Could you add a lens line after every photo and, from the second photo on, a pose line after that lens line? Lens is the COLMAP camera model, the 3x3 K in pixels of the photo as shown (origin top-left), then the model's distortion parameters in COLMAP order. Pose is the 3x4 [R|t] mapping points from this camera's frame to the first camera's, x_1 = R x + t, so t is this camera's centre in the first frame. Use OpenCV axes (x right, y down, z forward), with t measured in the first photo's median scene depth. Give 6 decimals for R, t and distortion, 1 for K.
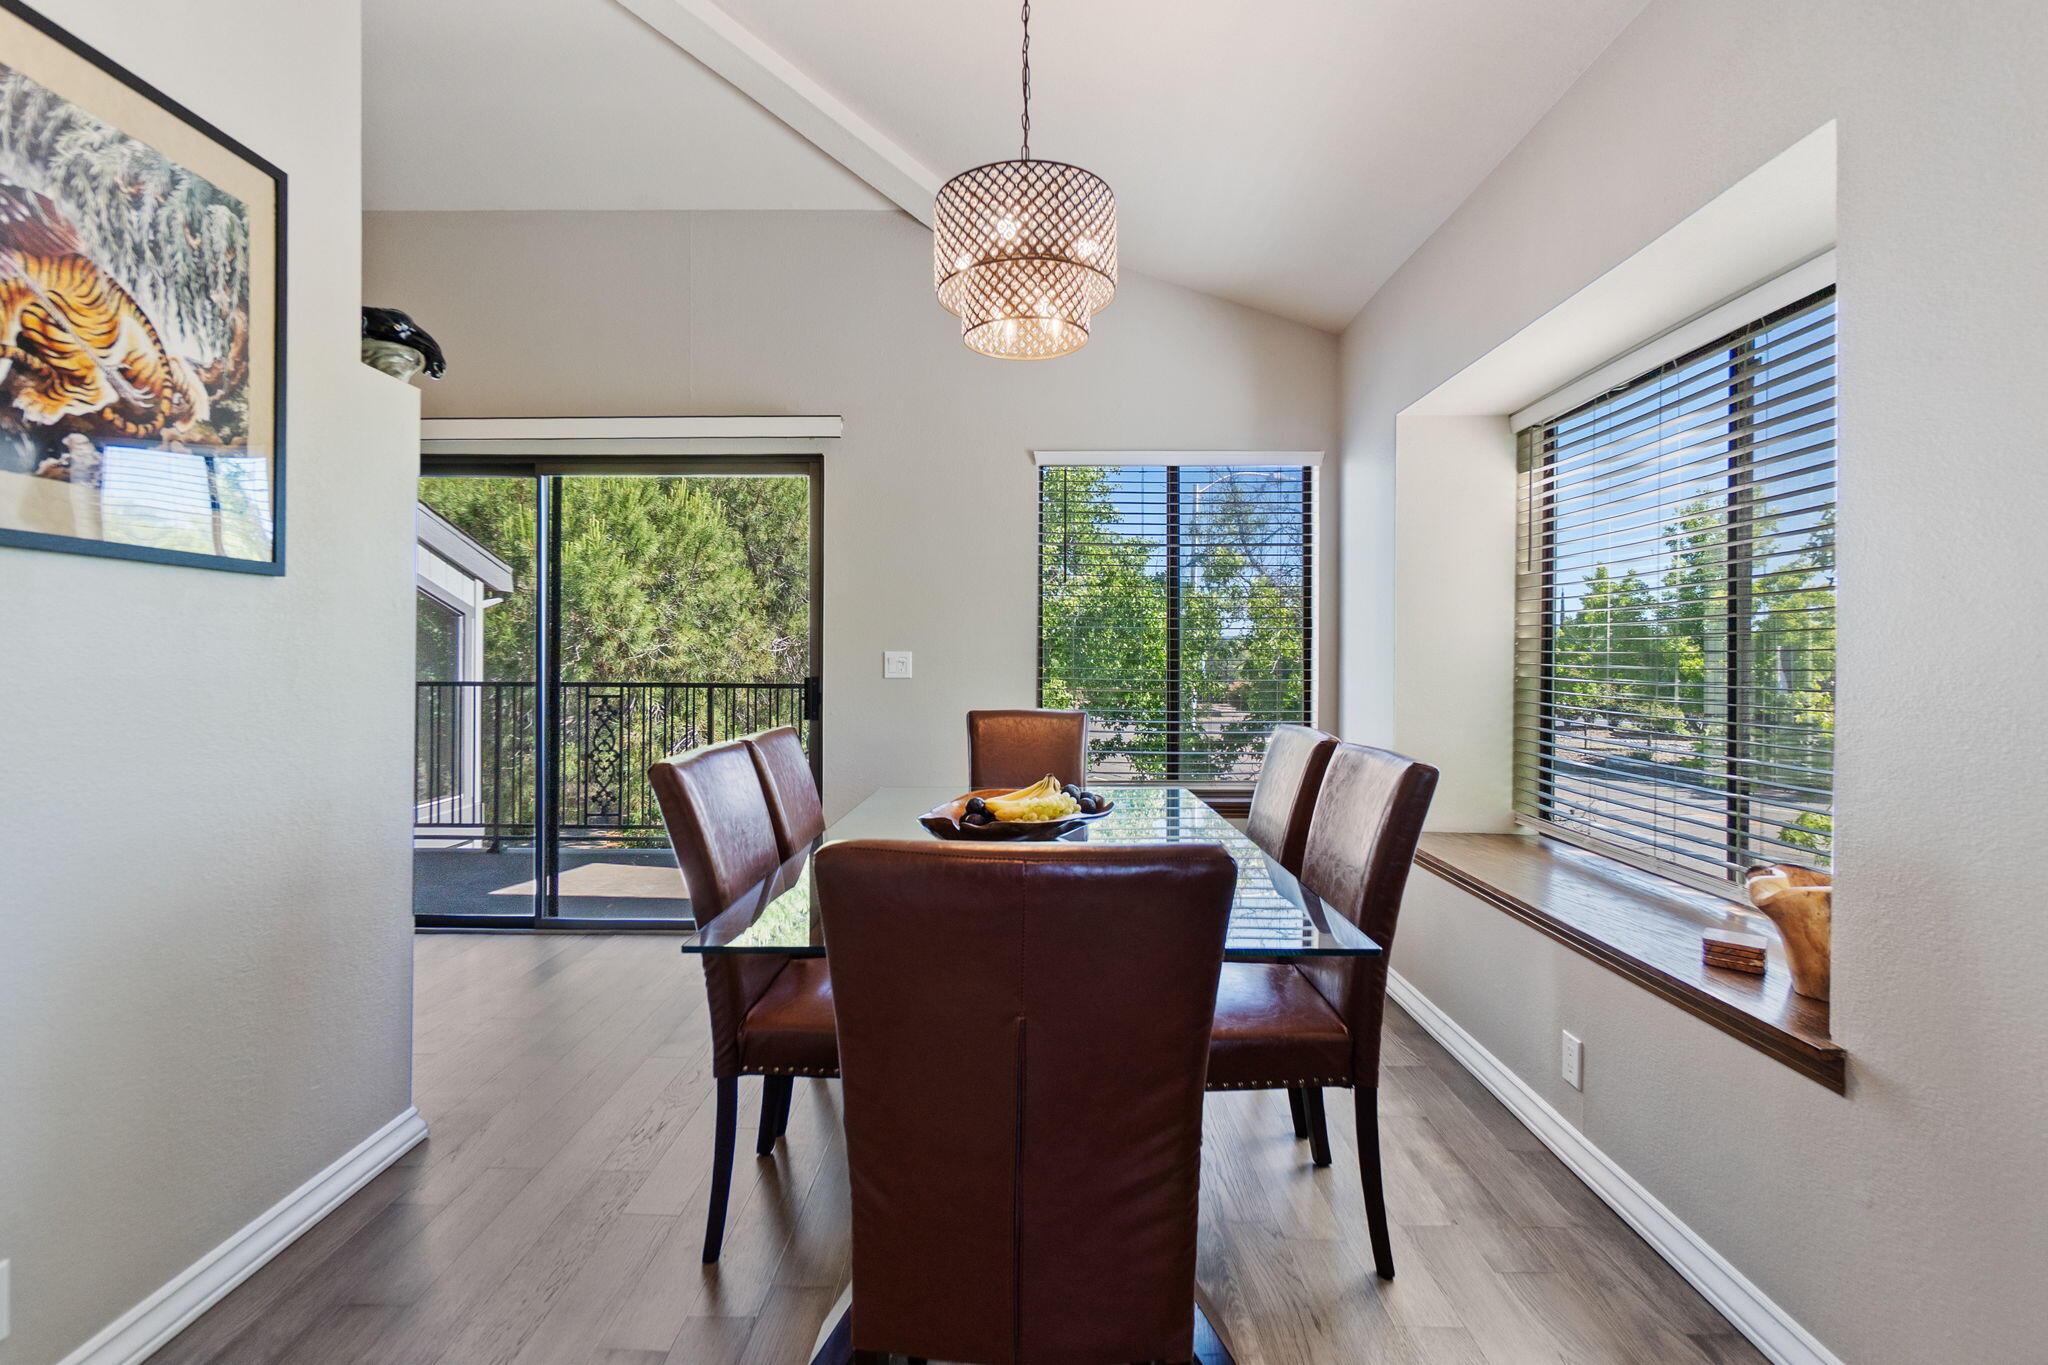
lens RADIAL K [[907.7, 0, 1025.5], [0, 907.7, 666.6], [0, 0, 1]] dist [-0.008431, 0.001139]
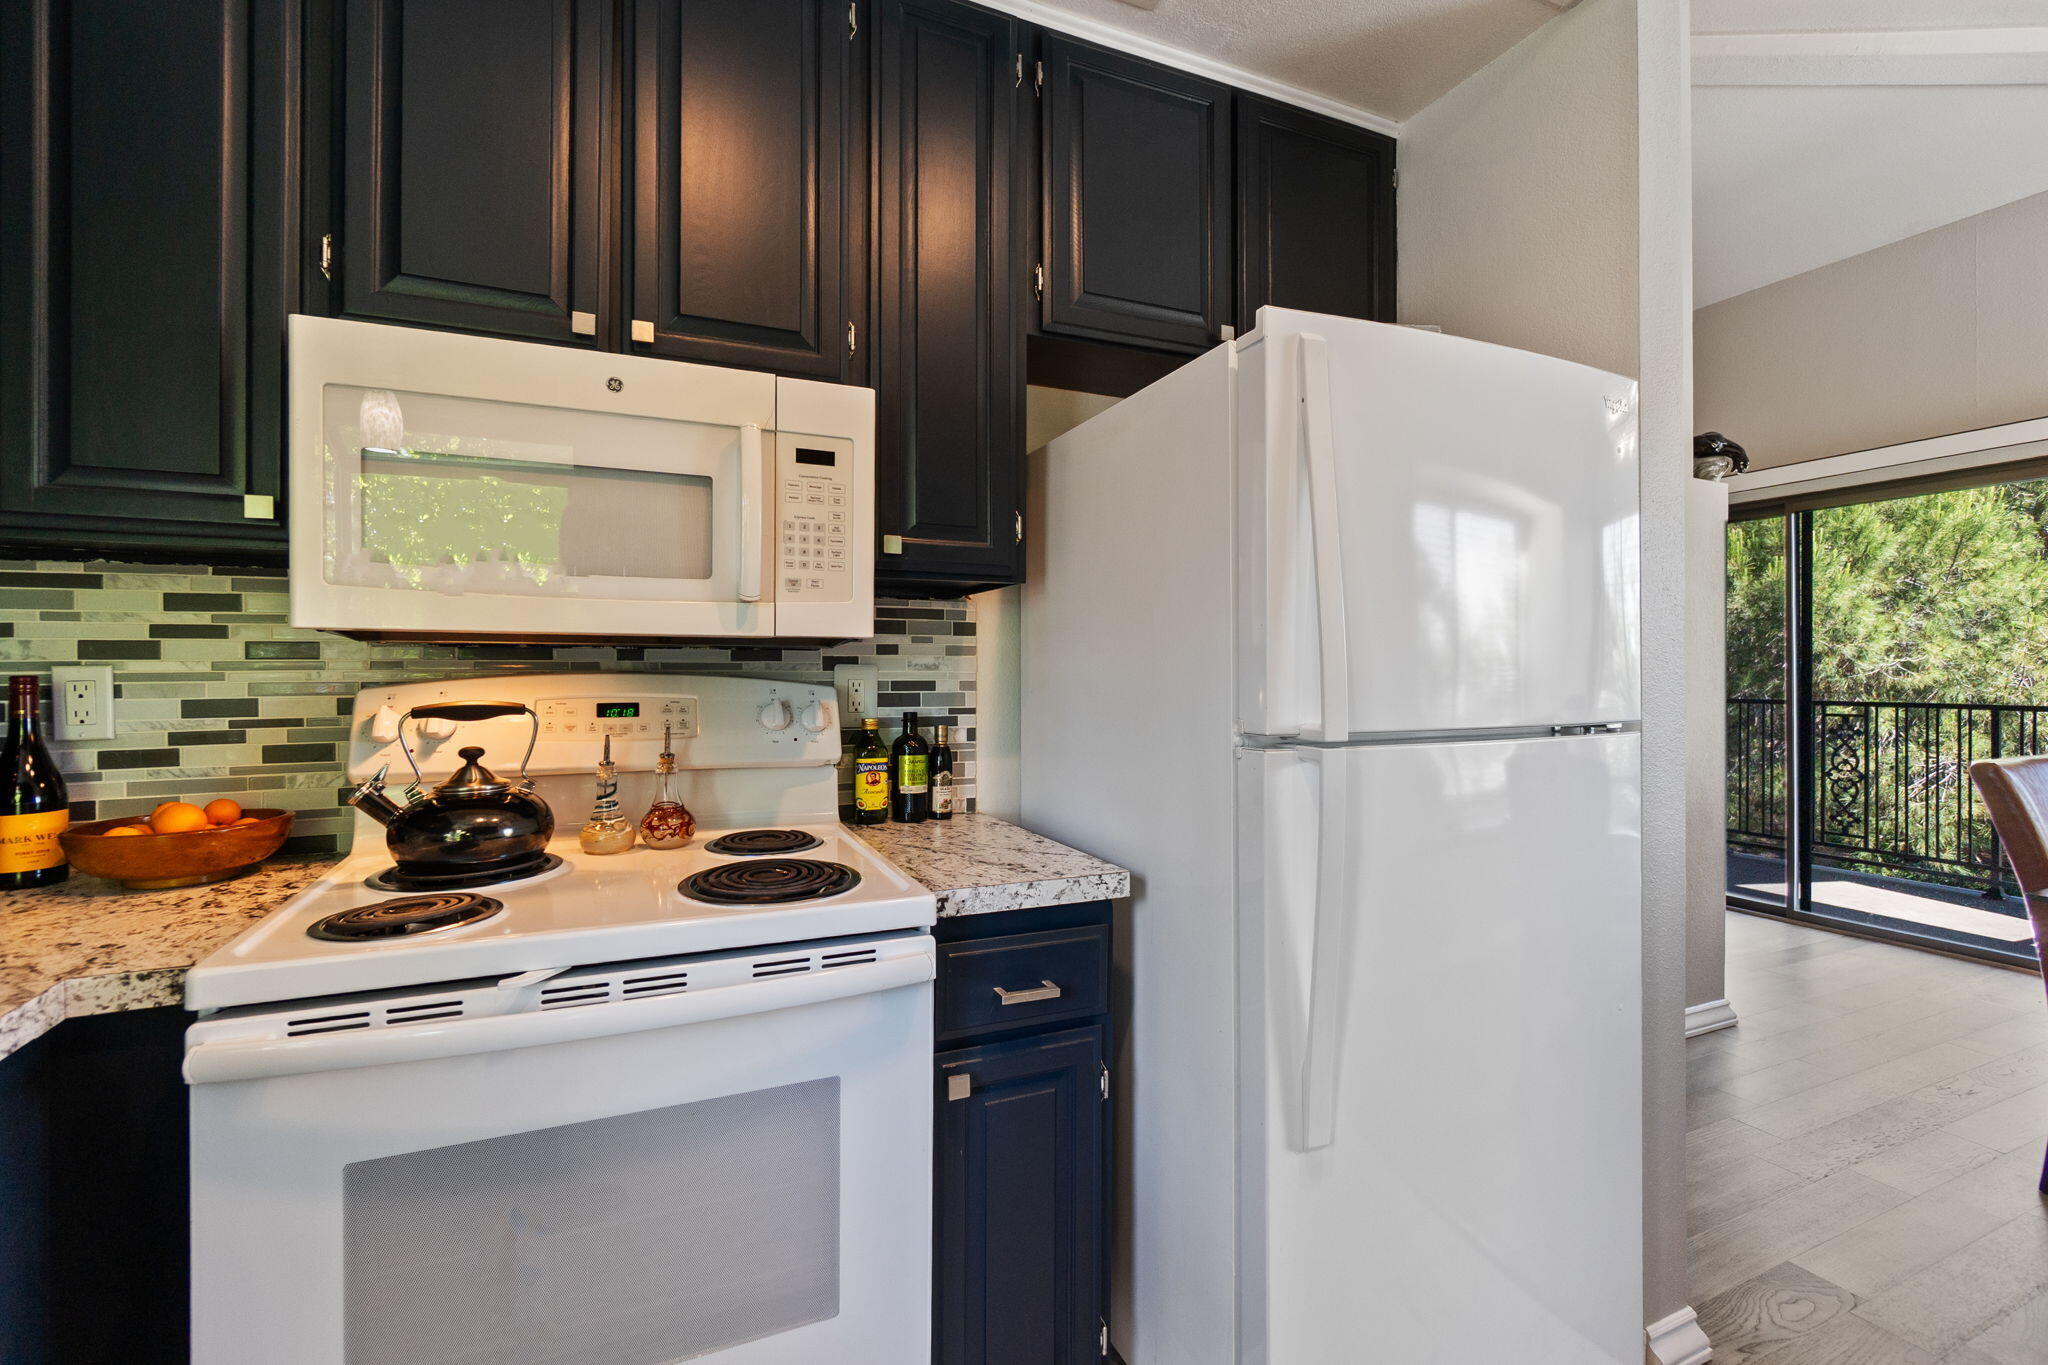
lens RADIAL K [[880.0, 0, 1040.0], [0, 880.0, 671.3], [0, 0, 1]] dist [-0.004639, 0.001005]
pose [[0.412786, -0.009361, -0.910780, 0.154232], [-0.004369, 0.999915, -0.012257, 0.003081], [0.910818, 0.009039, 0.412710, -0.673643]]
